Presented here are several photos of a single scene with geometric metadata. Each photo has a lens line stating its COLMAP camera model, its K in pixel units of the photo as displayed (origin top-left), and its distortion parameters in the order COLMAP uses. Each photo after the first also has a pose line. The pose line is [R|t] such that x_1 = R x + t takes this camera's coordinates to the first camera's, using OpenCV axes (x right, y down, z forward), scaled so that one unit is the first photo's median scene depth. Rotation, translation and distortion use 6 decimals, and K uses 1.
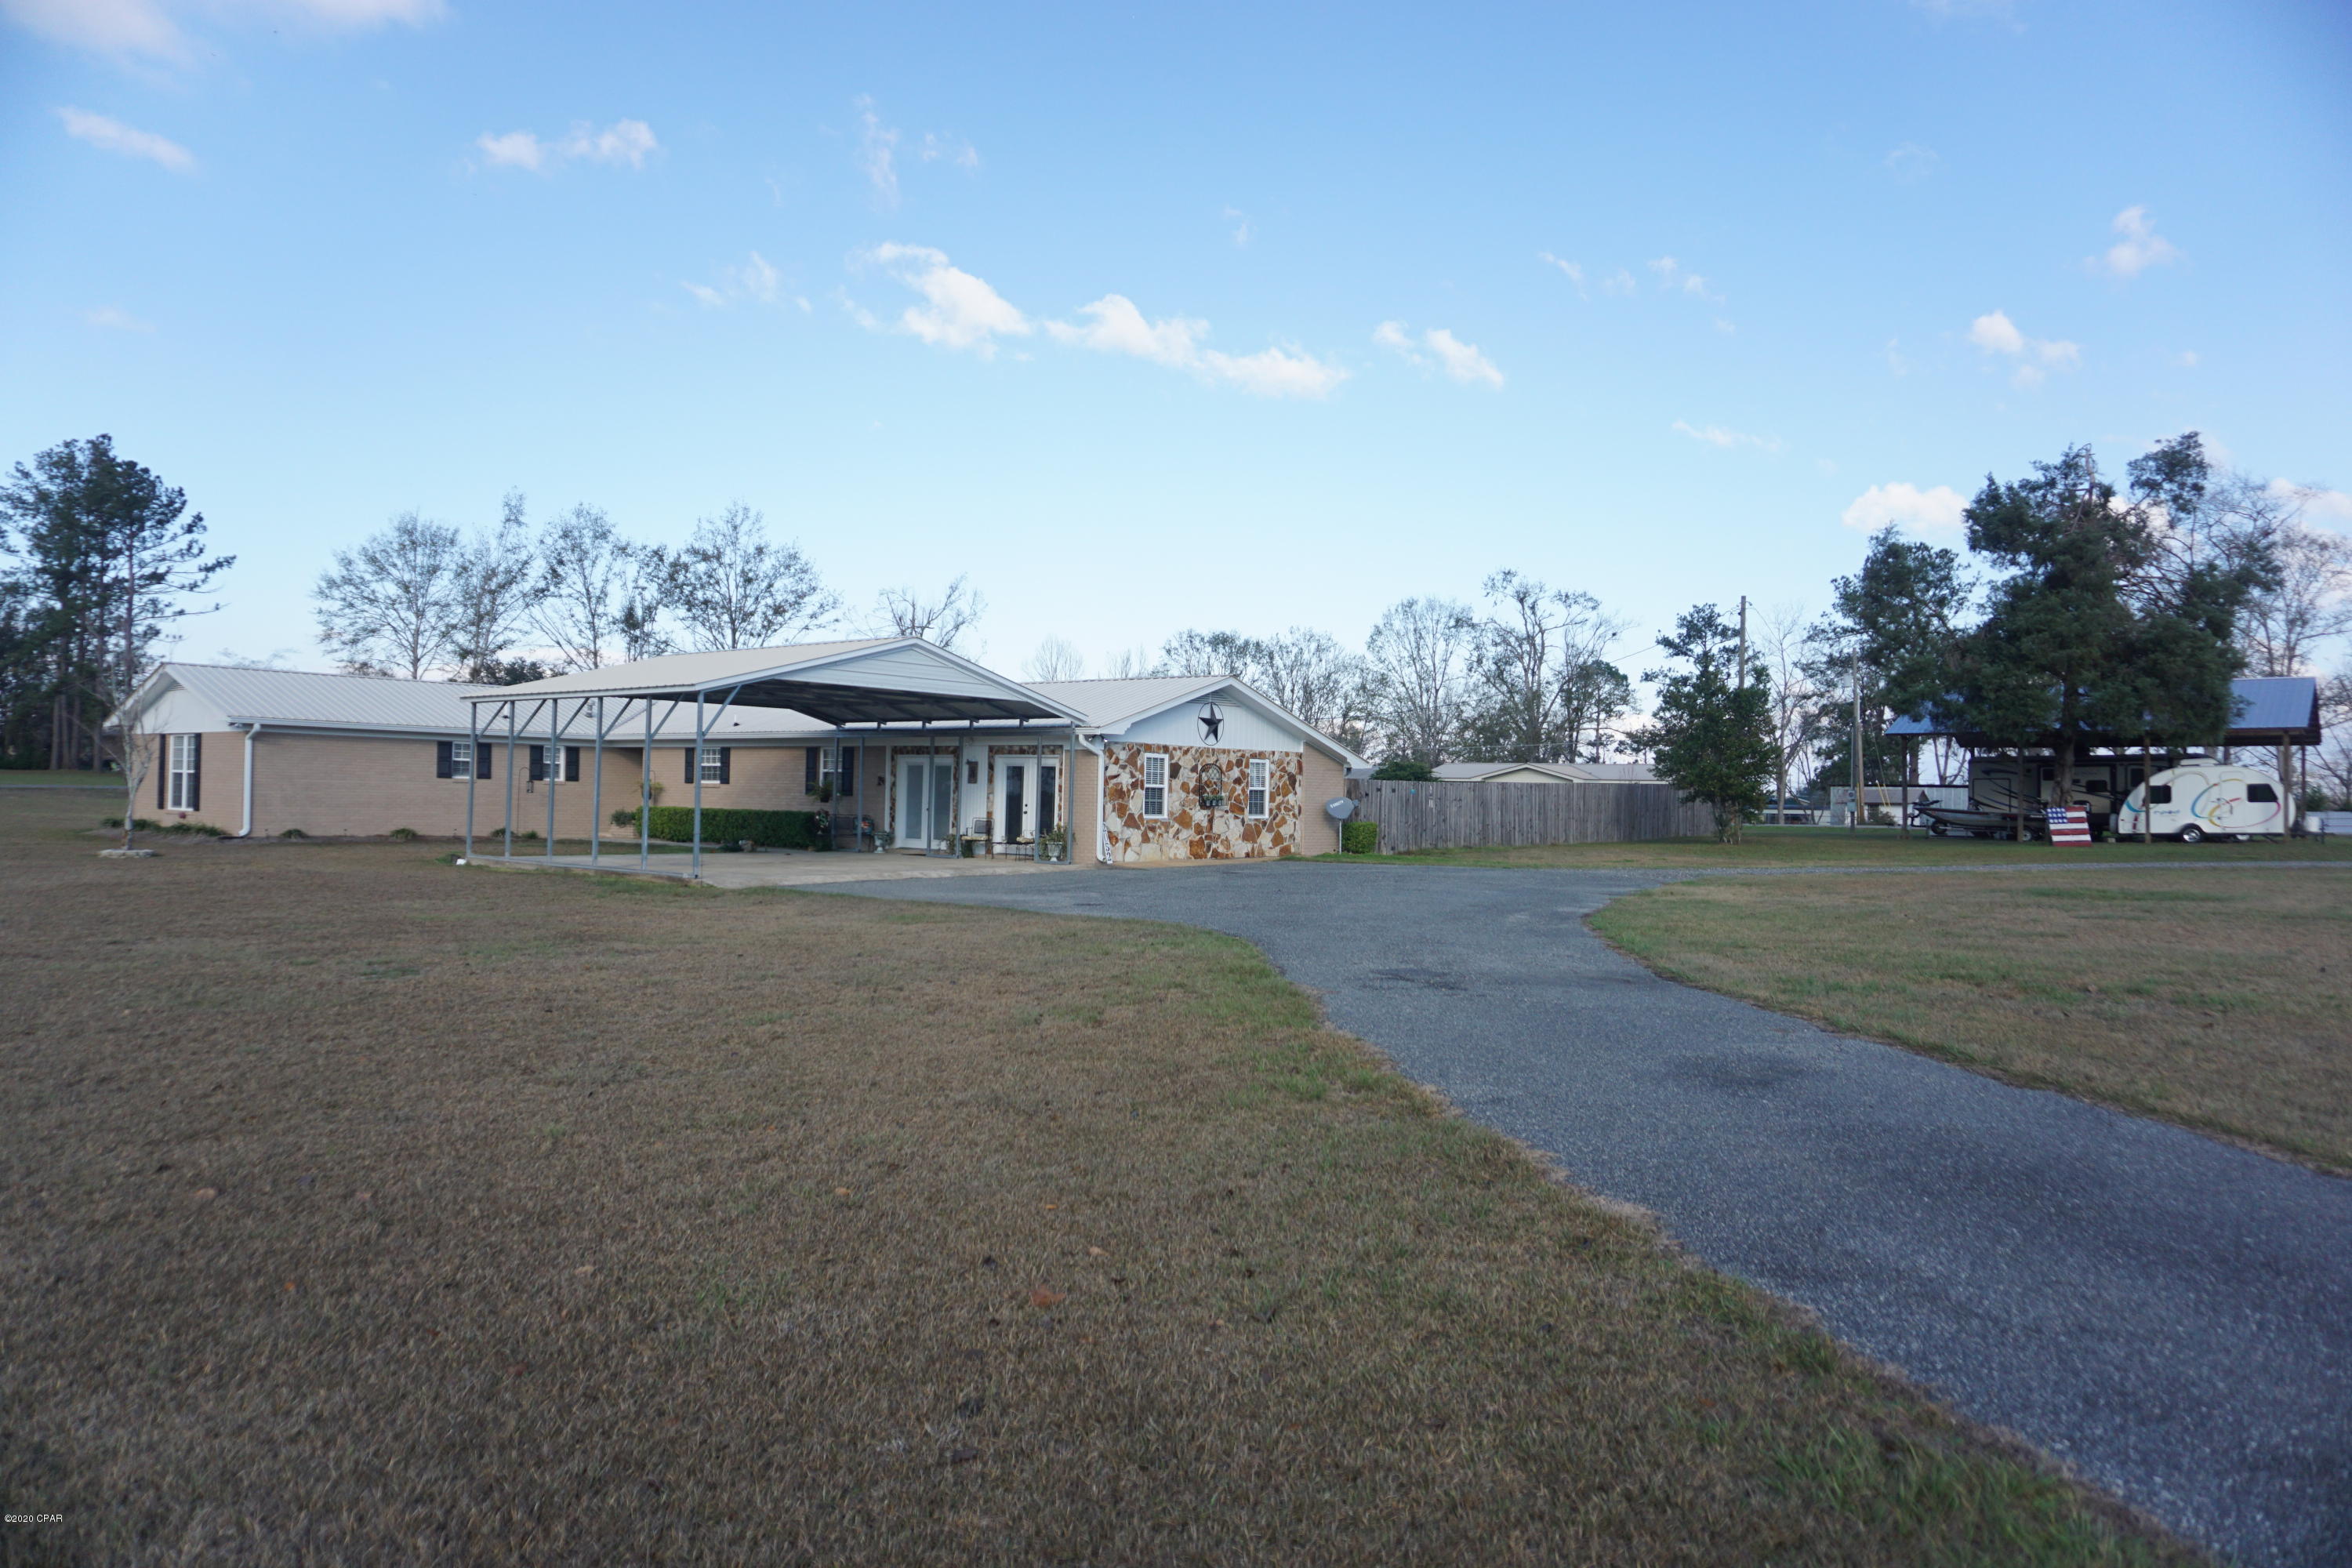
lens RADIAL K [[1568.3, 0, 1176.0], [0, 1568.3, 784.0], [0, 0, 1]] dist [-0.003956, 0.001079]
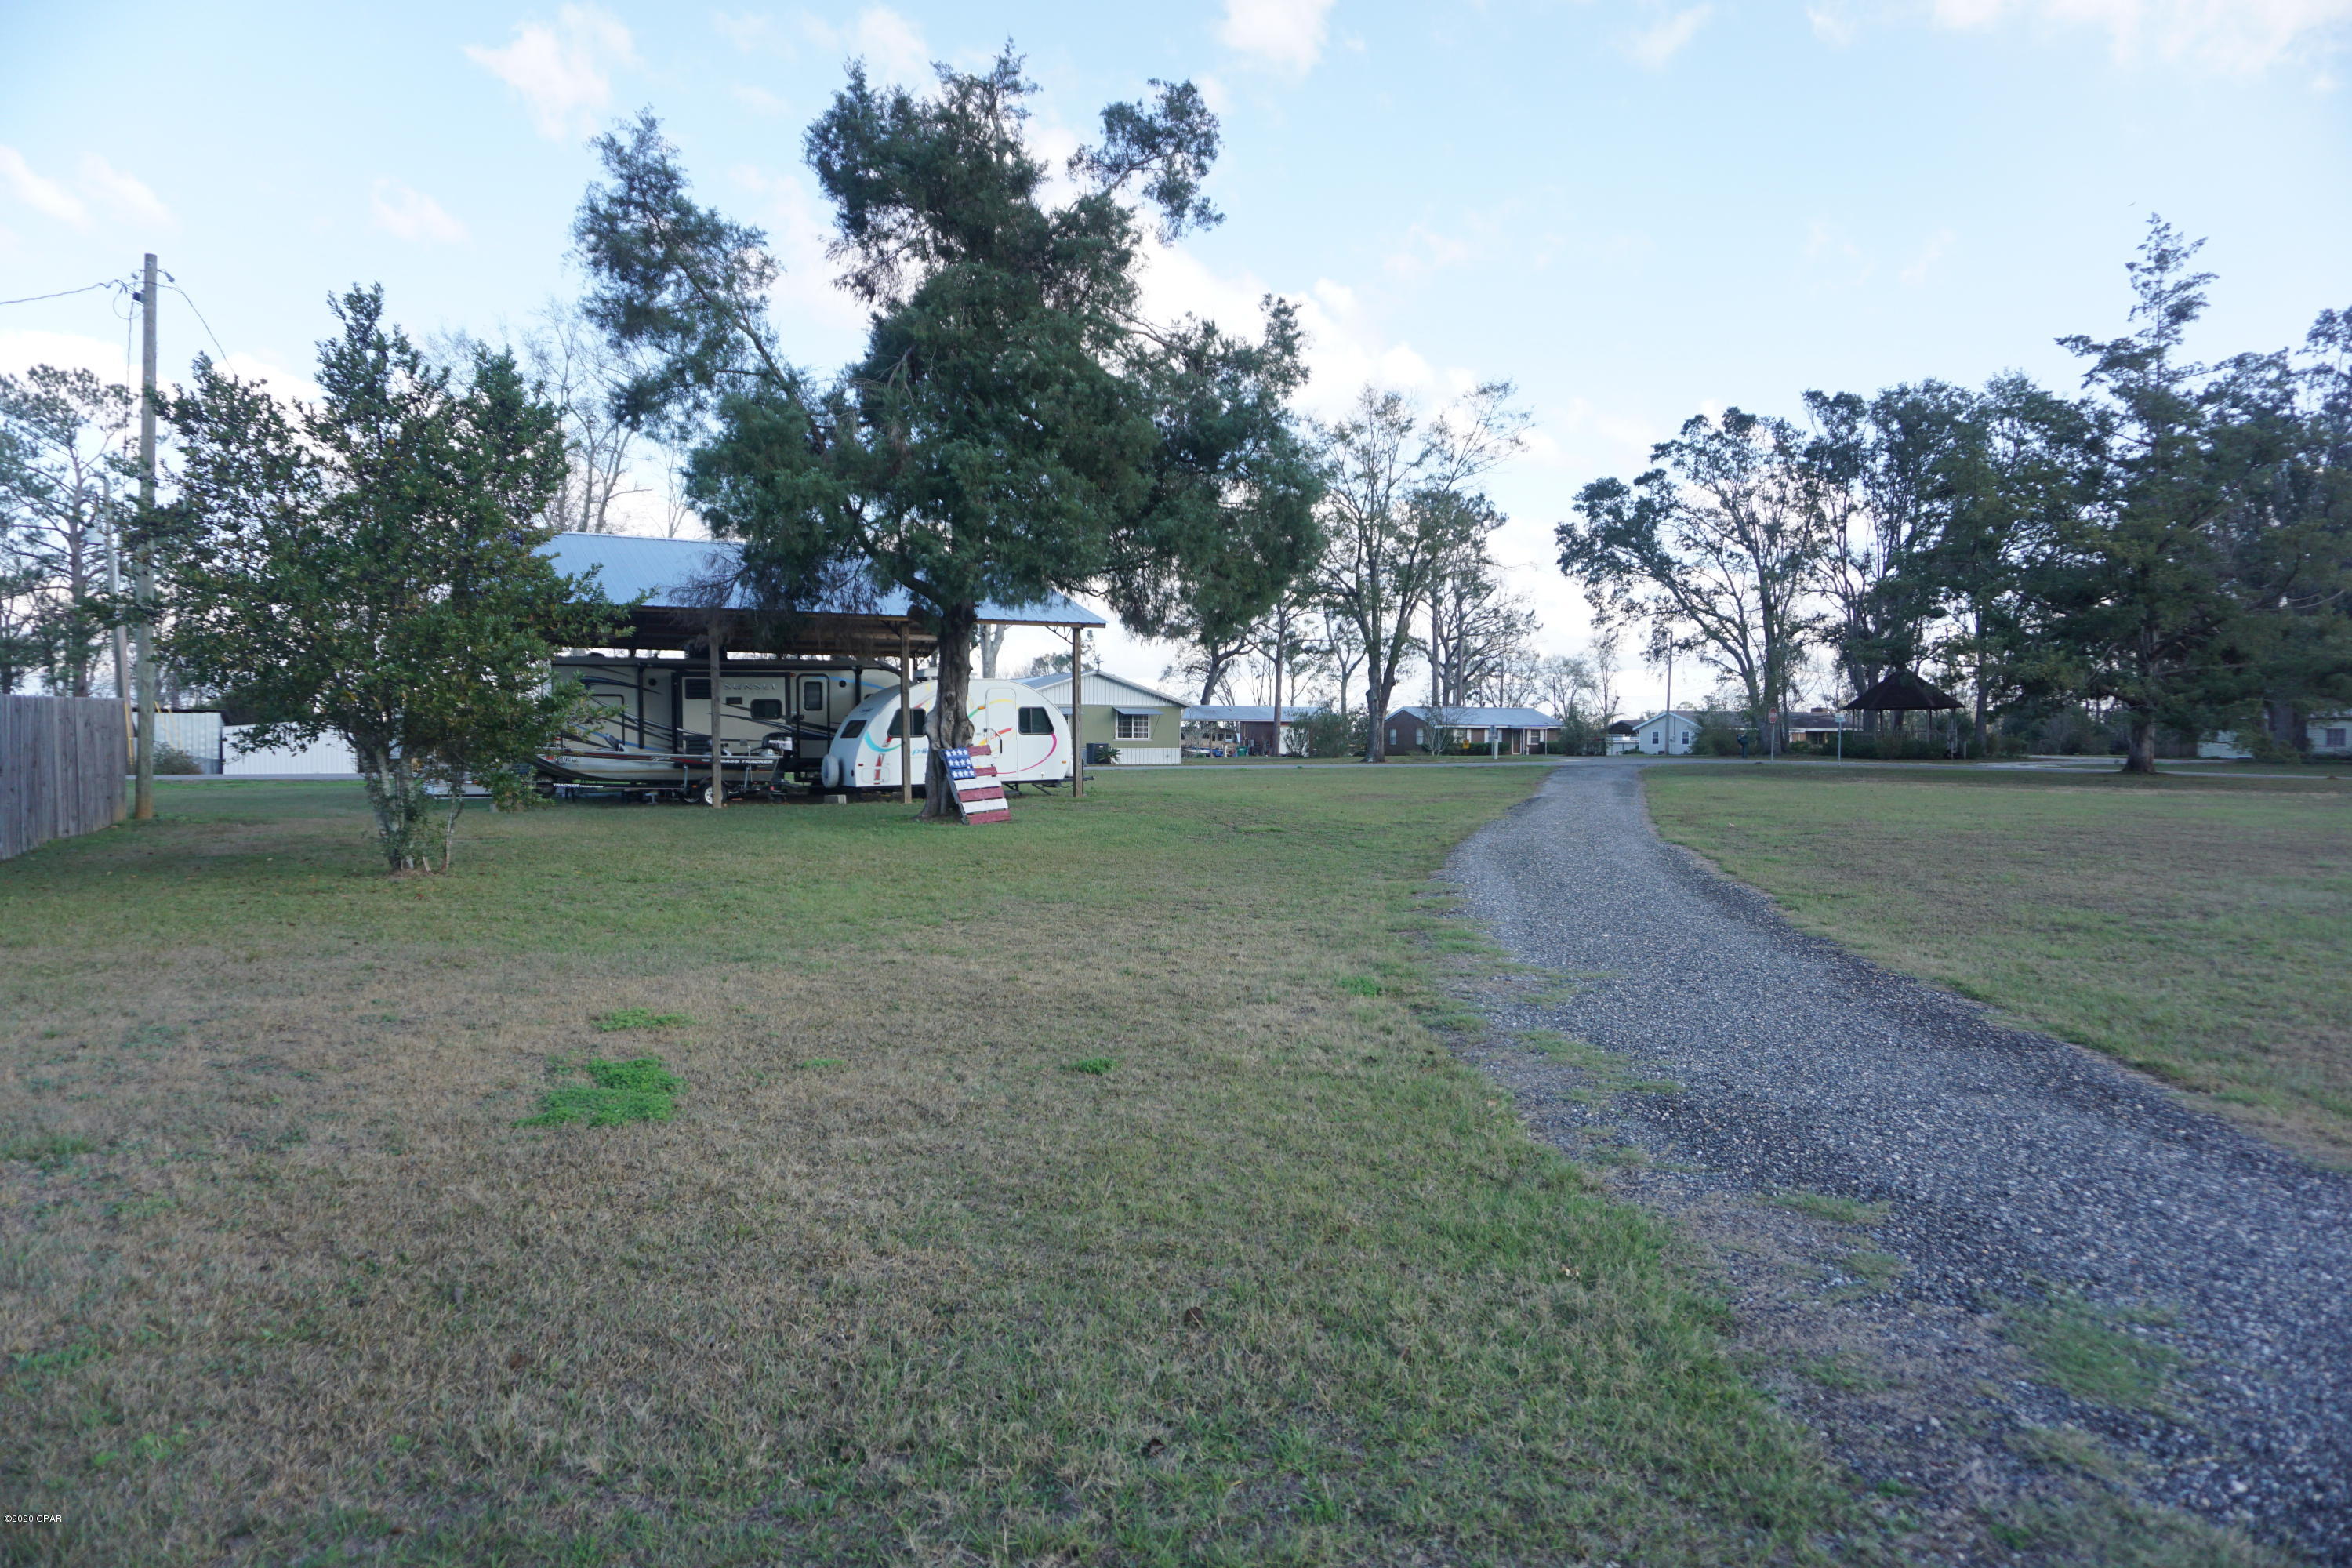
lens RADIAL K [[1551.0, 0, 1169.2], [0, 1551.0, 765.3], [0, 0, 1]] dist [-0.044632, 0.029559]
pose [[0.417046, -0.033666, 0.908262, 0.142185], [-0.000410, 0.999307, 0.037229, 0.005638], [-0.908885, -0.015899, 0.416743, 0.838420]]
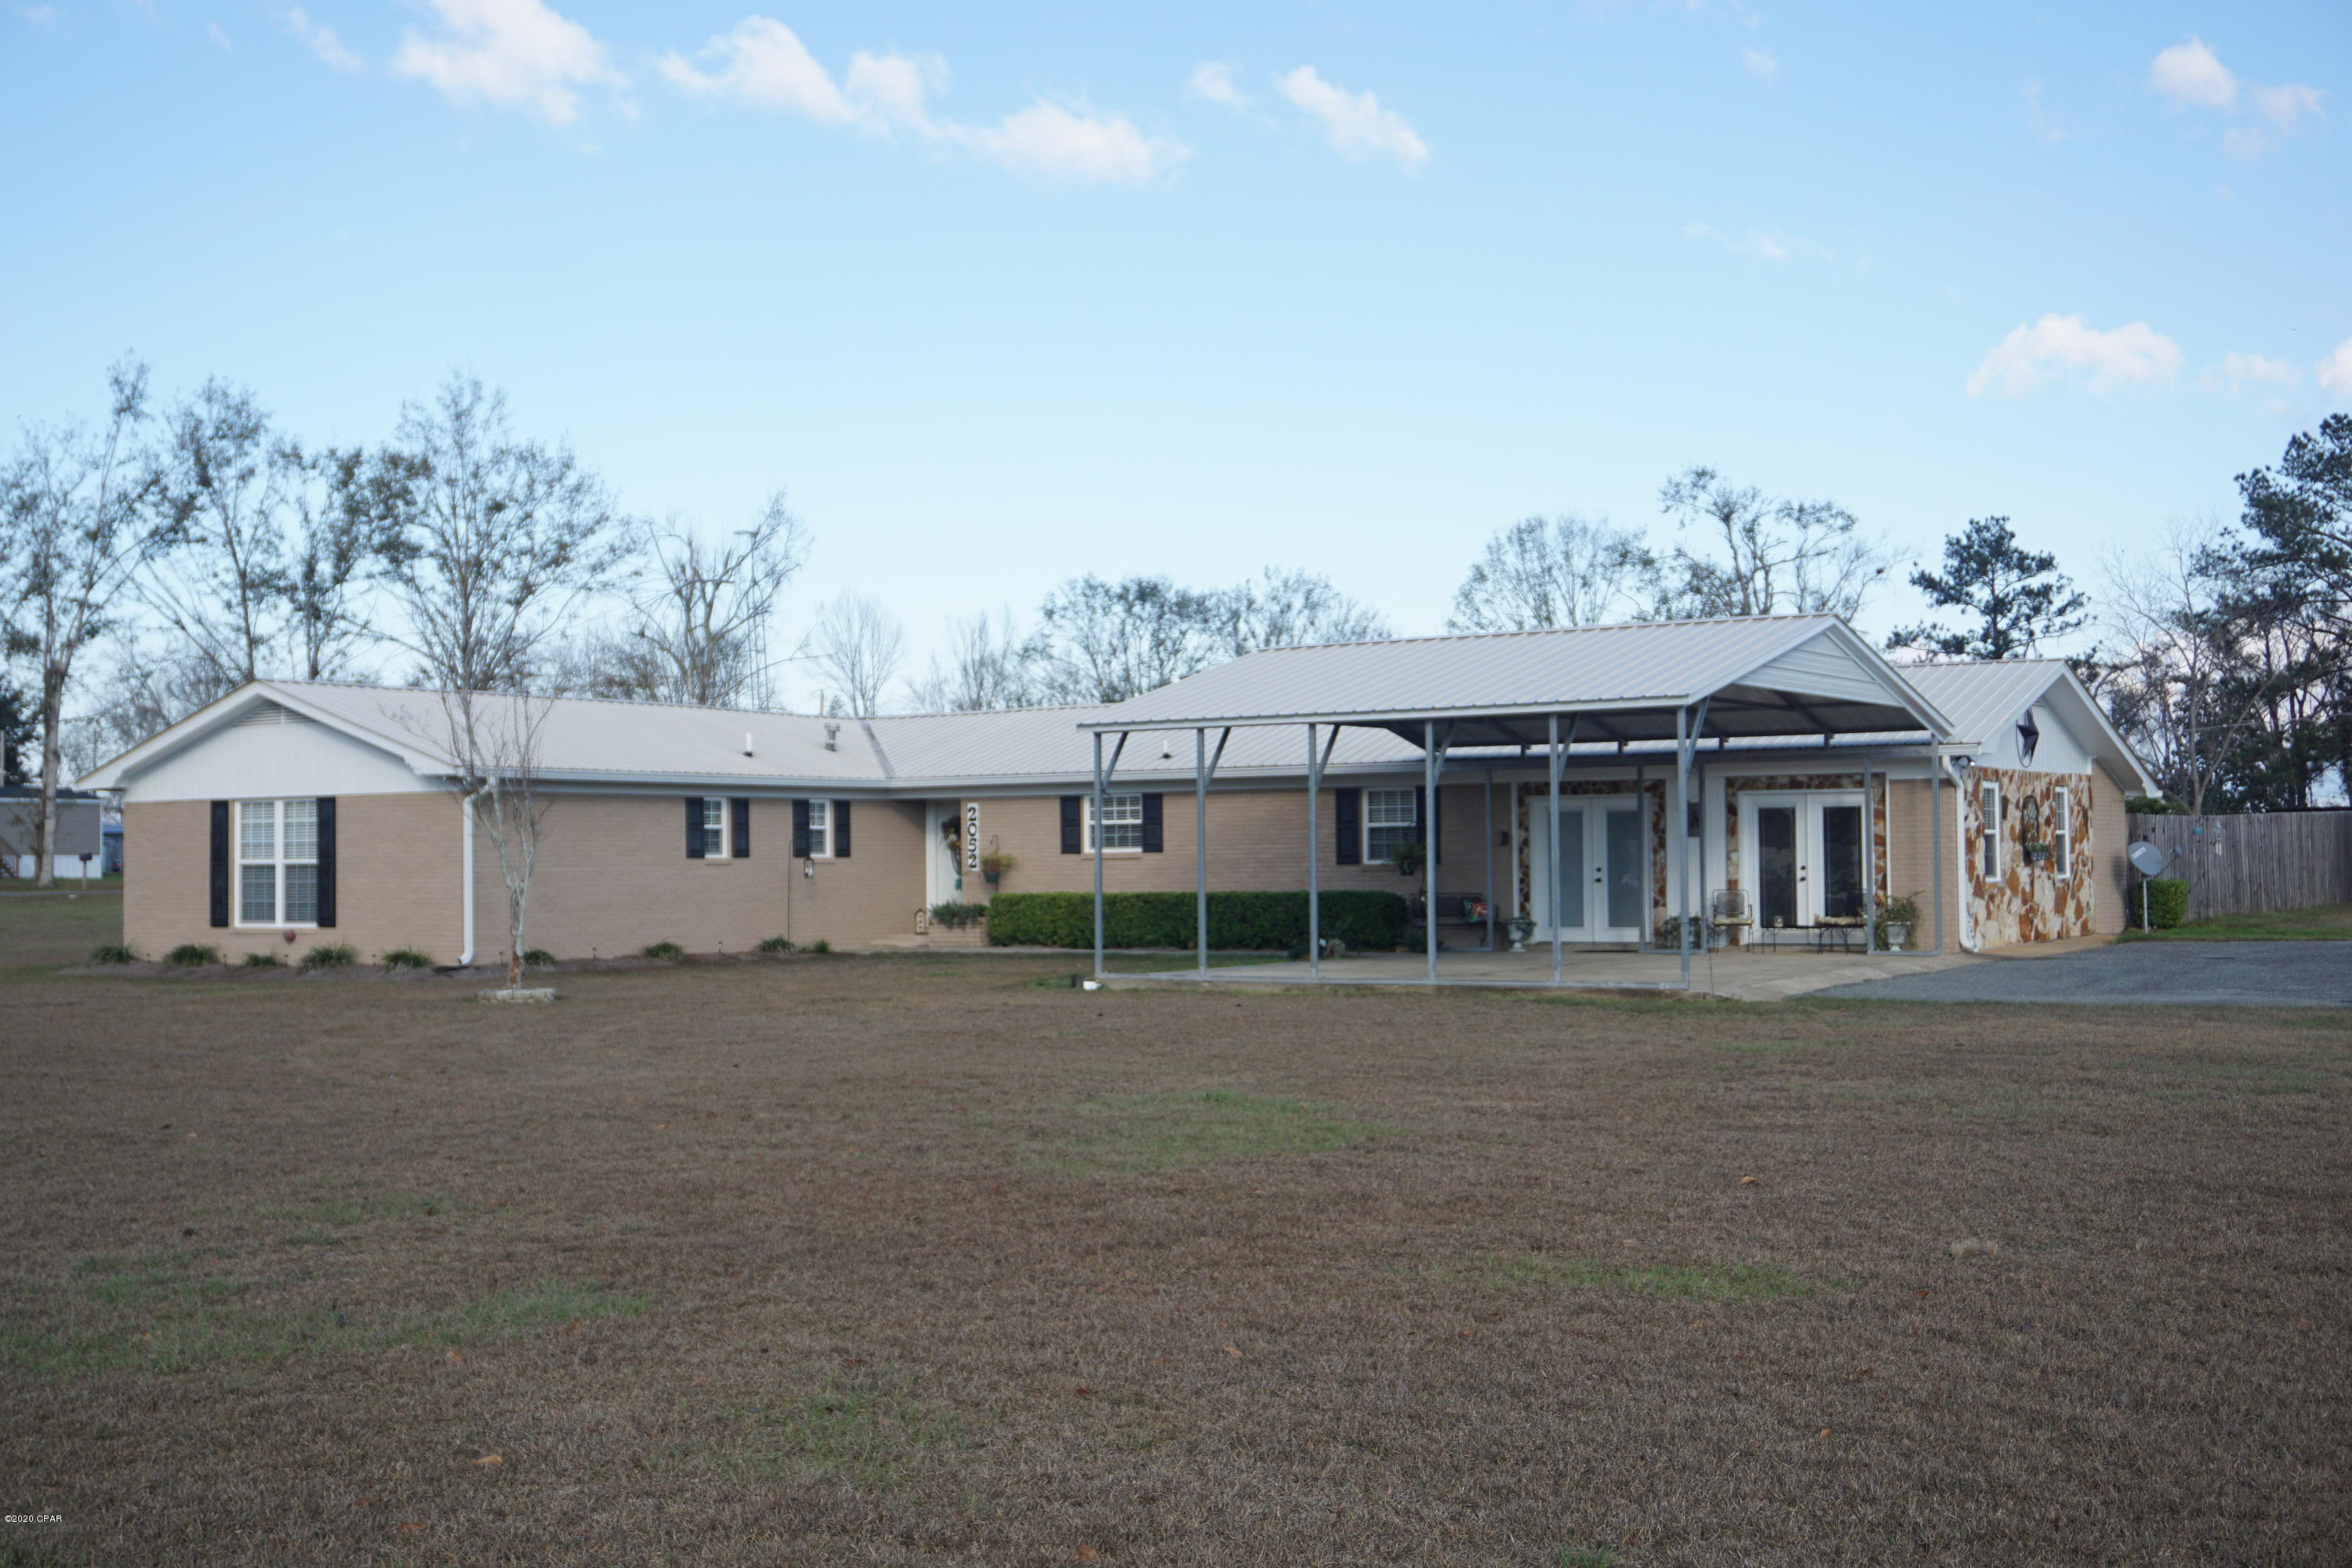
lens RADIAL K [[2739.7, 0, 1202.6], [0, 2739.7, 782.7], [0, 0, 1]] dist [0.016185, 0.038133]
pose [[0.992266, -0.029015, 0.120690, -0.399273], [0.031508, 0.999327, -0.018796, -0.006784], [-0.120064, 0.022453, 0.992512, -0.073770]]
